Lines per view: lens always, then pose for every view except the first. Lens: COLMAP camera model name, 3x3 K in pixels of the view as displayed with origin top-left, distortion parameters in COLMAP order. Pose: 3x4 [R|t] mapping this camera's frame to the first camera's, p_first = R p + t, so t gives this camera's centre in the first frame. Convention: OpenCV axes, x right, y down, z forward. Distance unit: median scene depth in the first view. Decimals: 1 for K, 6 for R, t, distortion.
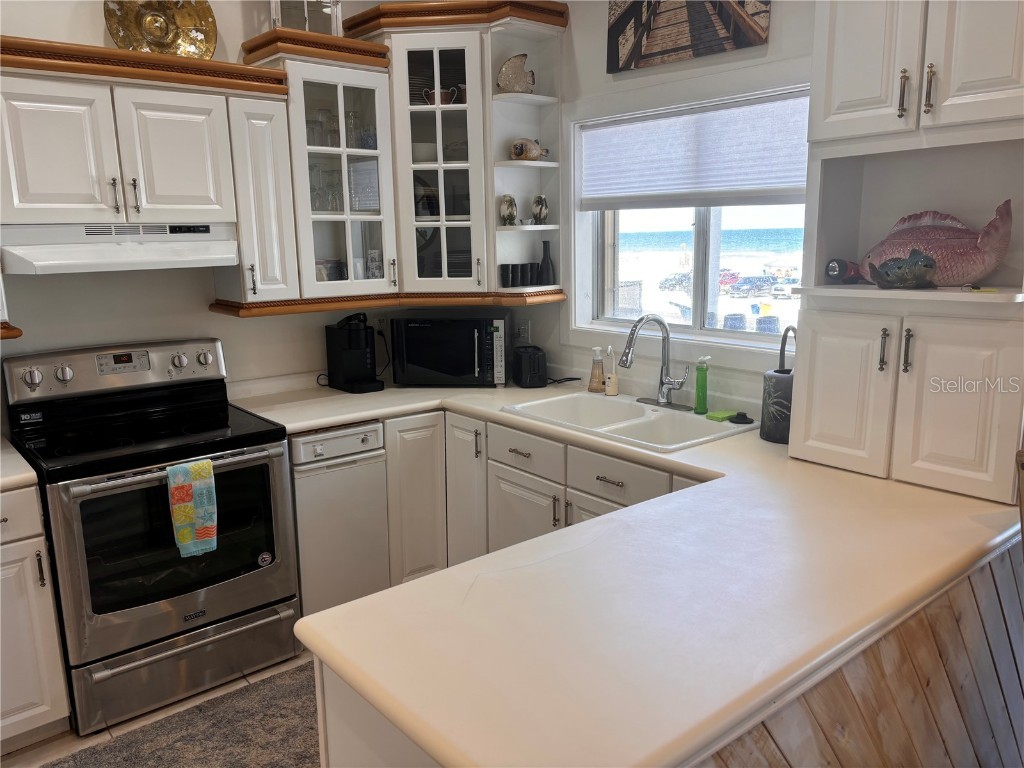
lens RADIAL K [[770.1, 0, 526.7], [0, 770.1, 400.7], [0, 0, 1]] dist [0.045059, -0.042725]
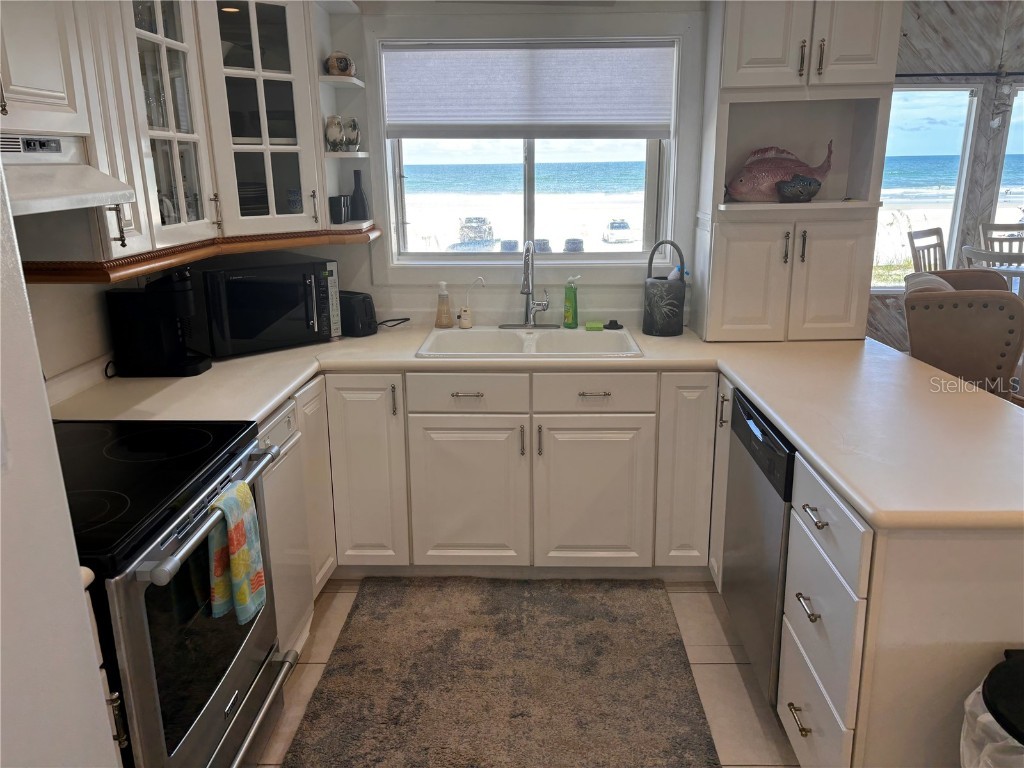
lens RADIAL K [[770.1, 0, 515.3], [0, 770.1, 390.8], [0, 0, 1]] dist [0.045059, -0.042725]
pose [[0.662597, -0.199129, 0.722020, -0.580839], [0.157650, 0.979492, 0.125463, -0.041751], [-0.732196, 0.030695, 0.680402, 0.269999]]
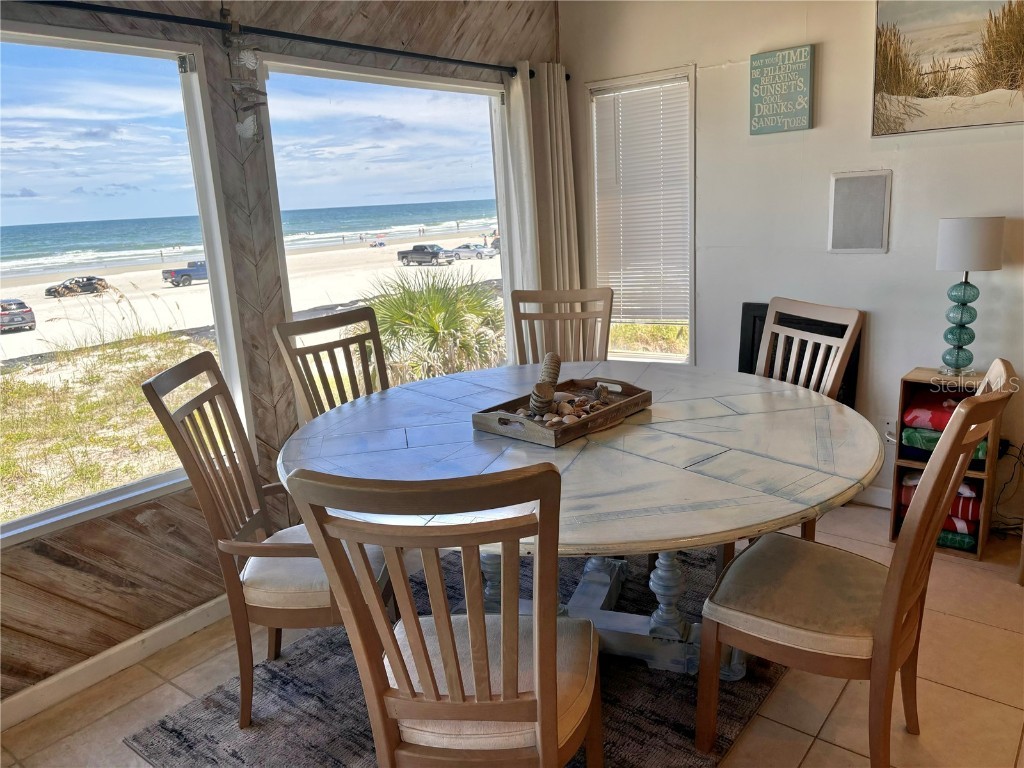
lens RADIAL K [[770.1, 0, 508.6], [0, 770.1, 384.1], [0, 0, 1]] dist [0.045059, -0.042725]
pose [[-0.190338, -0.195081, 0.962141, 0.594366], [0.266973, 0.932836, 0.241954, -0.107548], [-0.944721, 0.302919, -0.125473, 0.576461]]
